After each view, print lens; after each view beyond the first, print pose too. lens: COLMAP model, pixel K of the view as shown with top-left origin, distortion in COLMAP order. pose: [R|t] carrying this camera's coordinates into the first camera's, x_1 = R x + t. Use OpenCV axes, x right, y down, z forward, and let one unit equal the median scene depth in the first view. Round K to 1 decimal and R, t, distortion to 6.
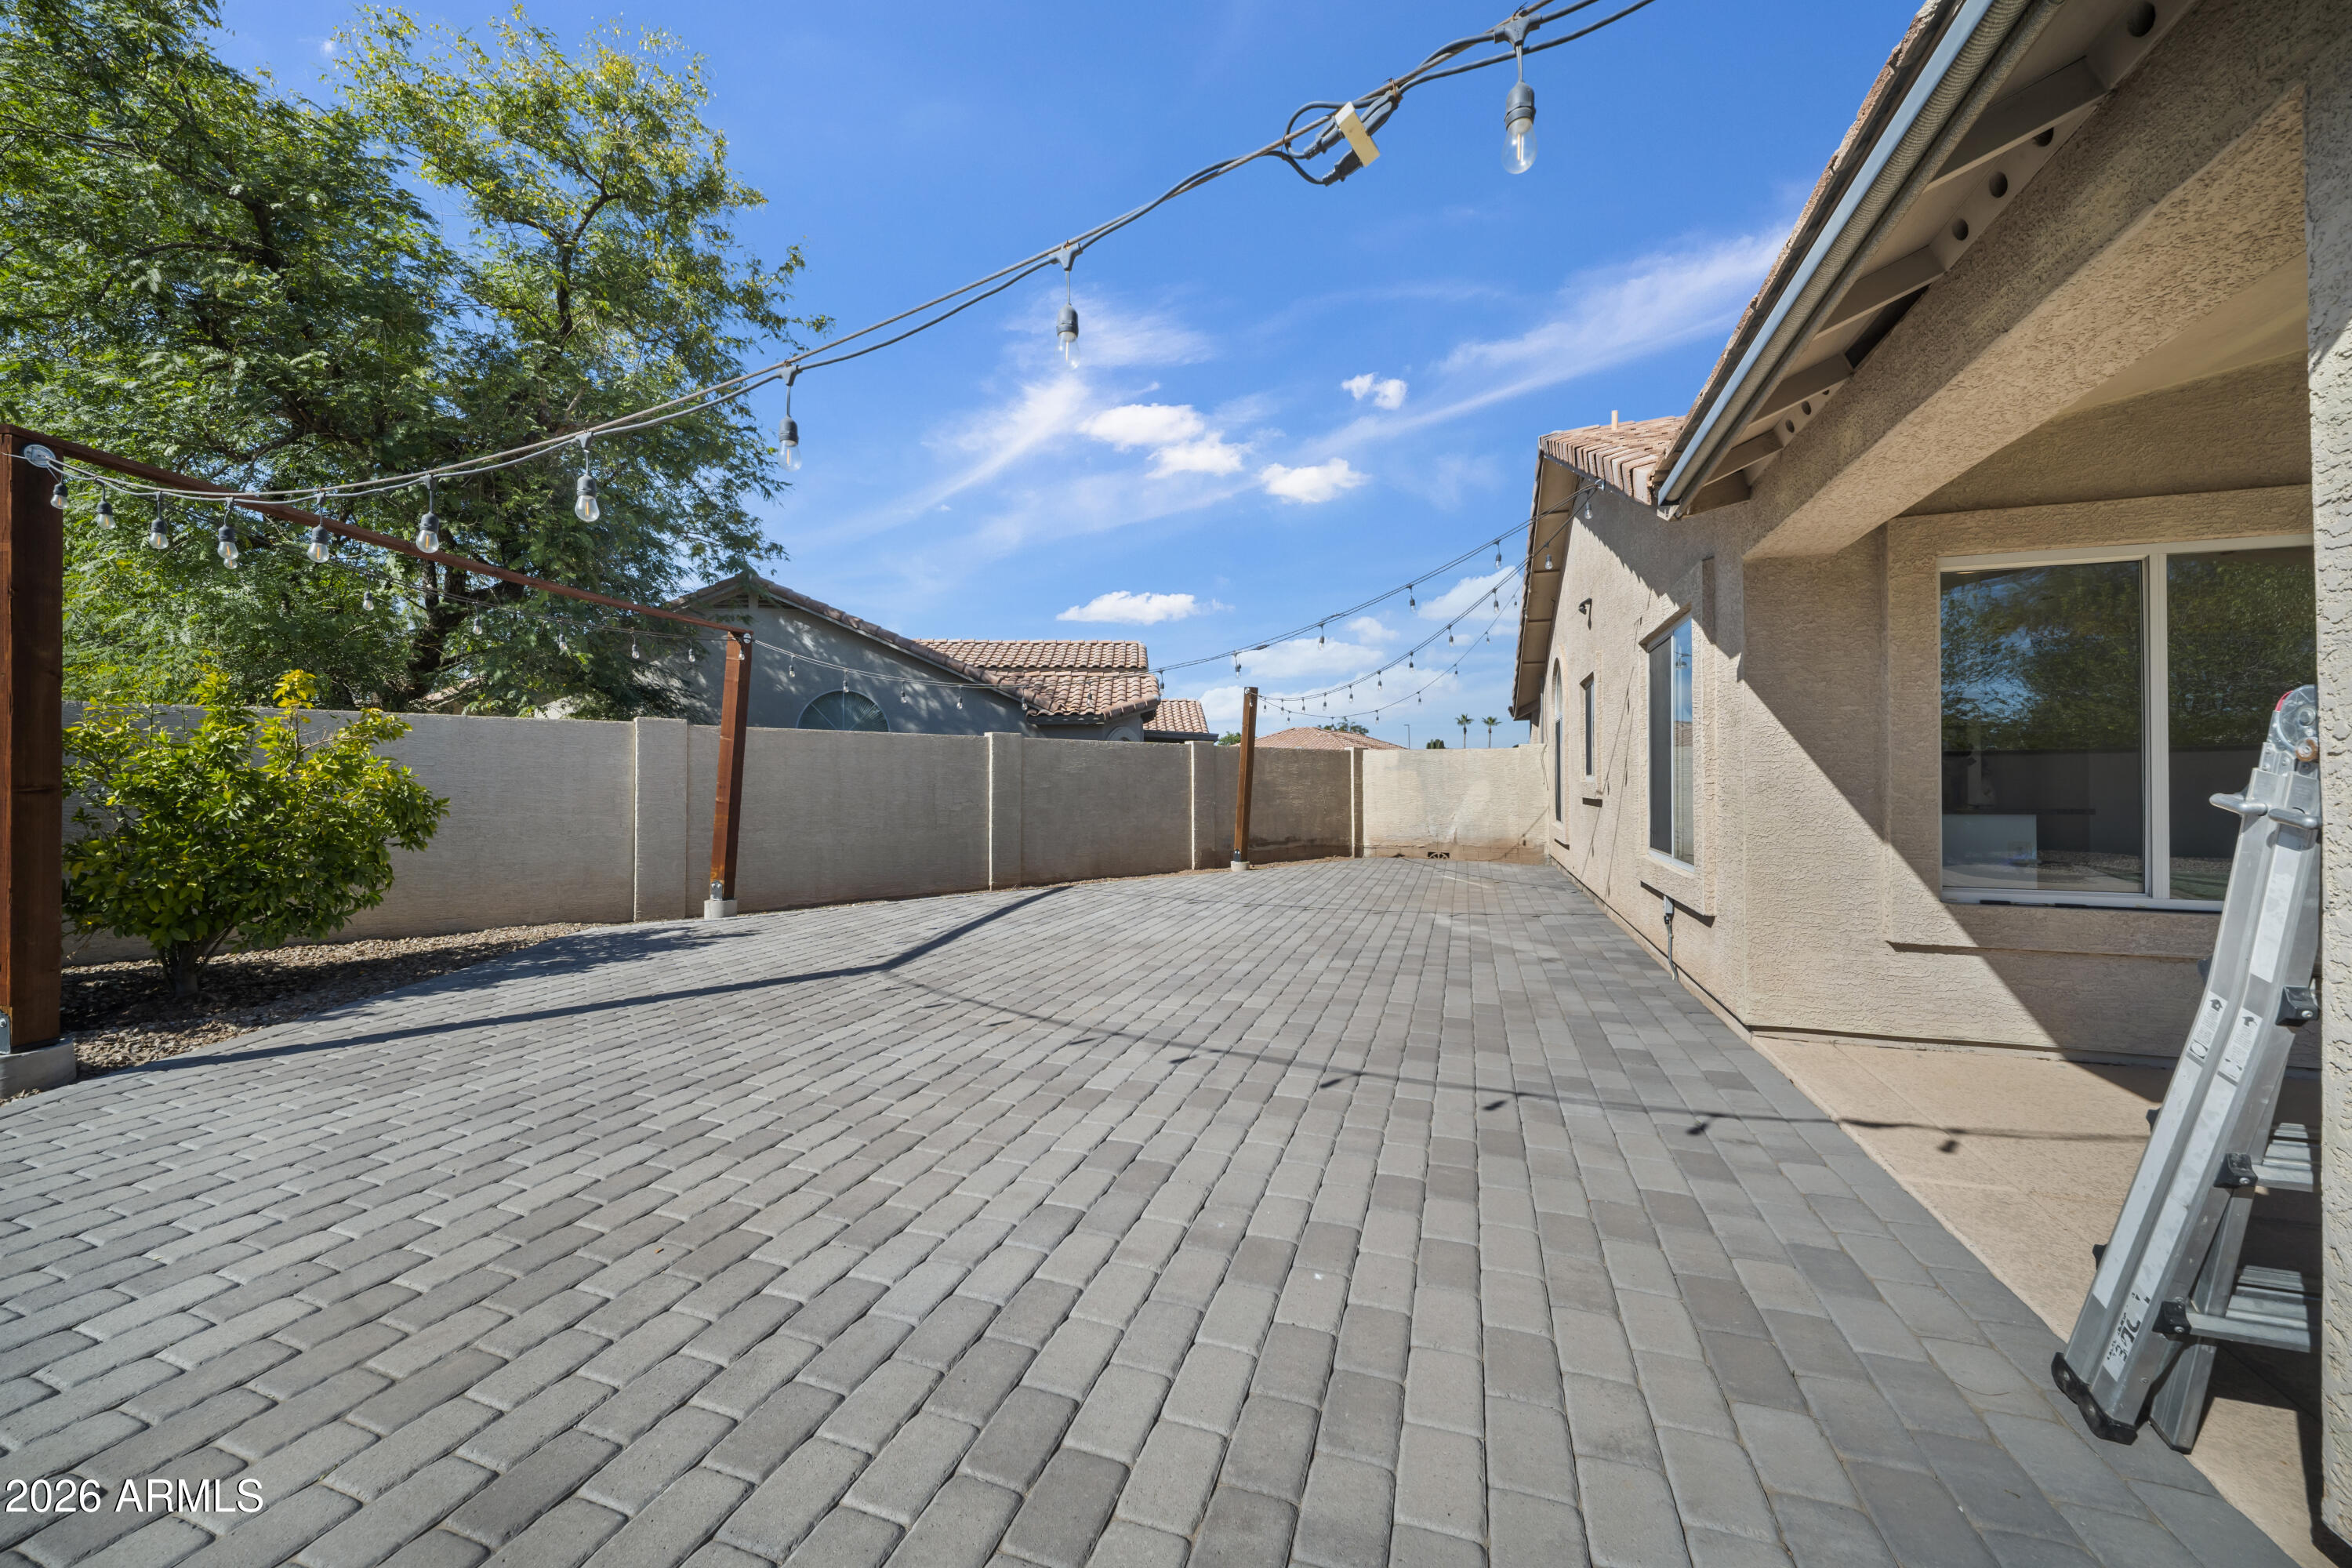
lens RADIAL K [[819.9, 0, 1167.2], [0, 819.9, 780.1], [0, 0, 1]] dist [0.009097, -0.005354]
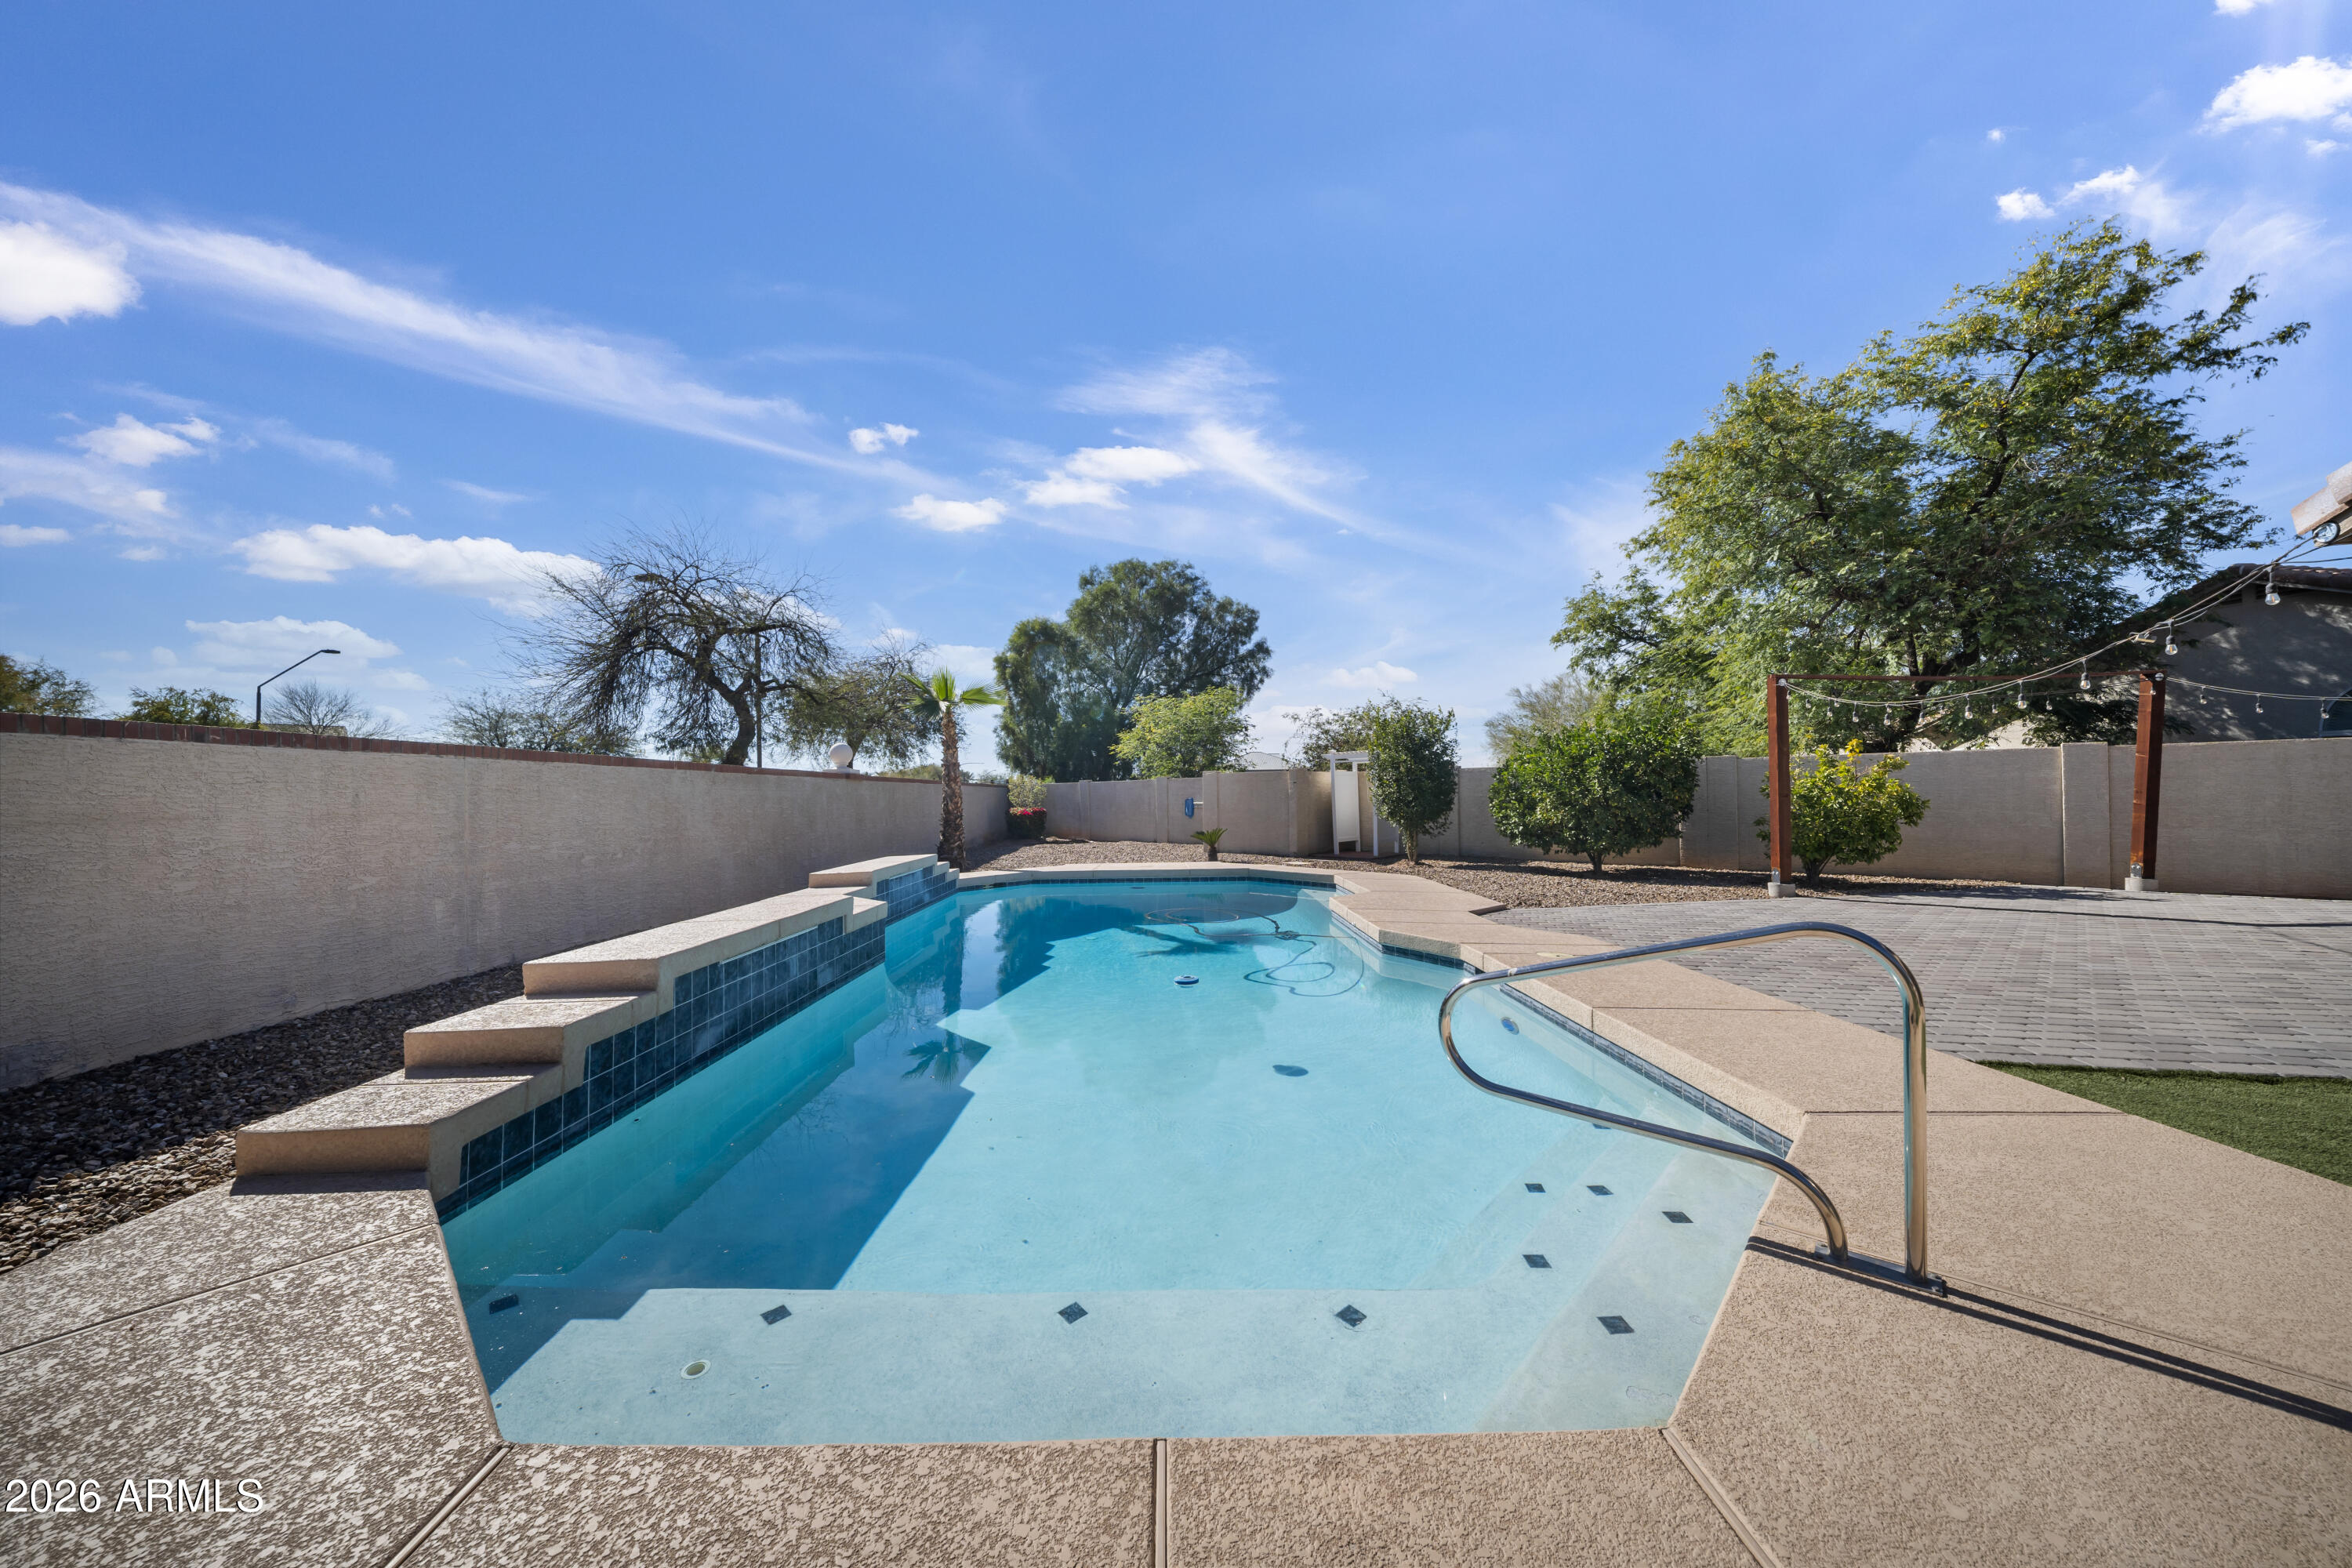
lens RADIAL K [[819.9, 0, 1167.2], [0, 819.9, 780.1], [0, 0, 1]] dist [0.009097, -0.005354]
pose [[0.105753, -0.019814, -0.994195, 0.611838], [0.012525, 0.999749, -0.018592, -0.006907], [0.994314, -0.010486, 0.105974, -0.700244]]
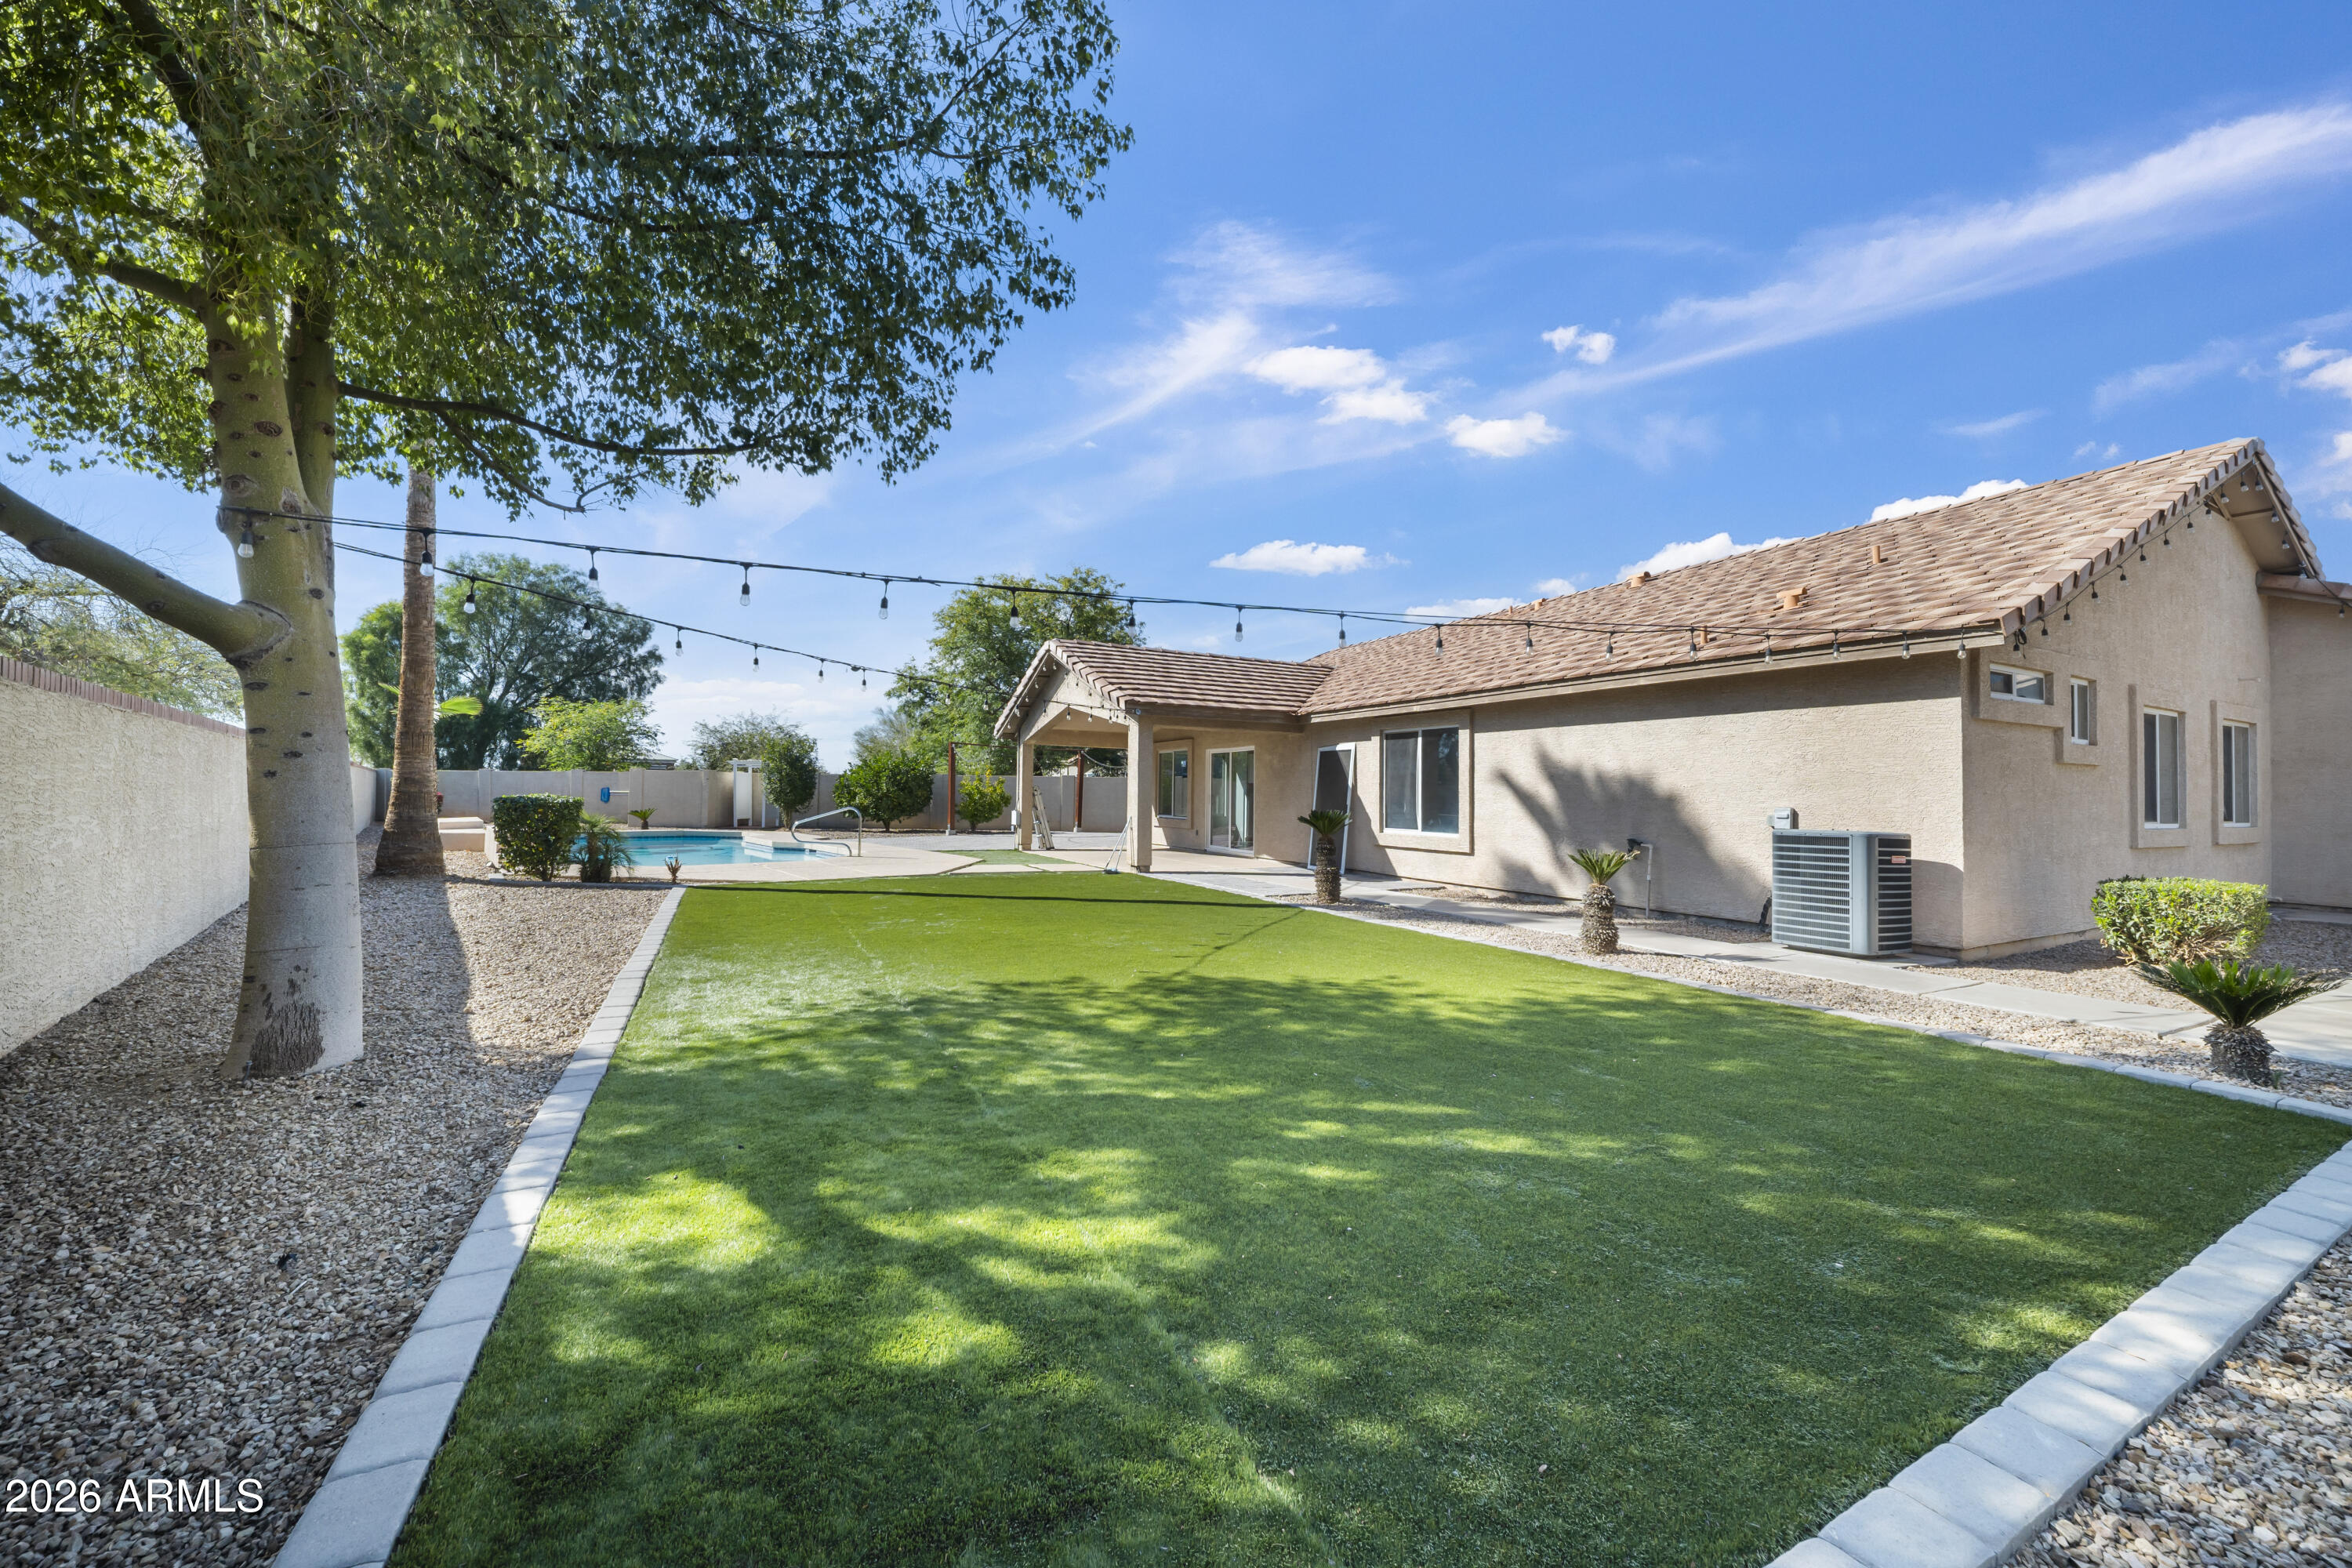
lens RADIAL K [[819.9, 0, 1167.2], [0, 819.9, 780.1], [0, 0, 1]] dist [0.009097, -0.005354]
pose [[0.735068, -0.000108, -0.677994, 1.957038], [-0.013719, 0.999793, -0.015034, -0.006623], [0.677855, 0.020353, 0.734914, -1.256887]]
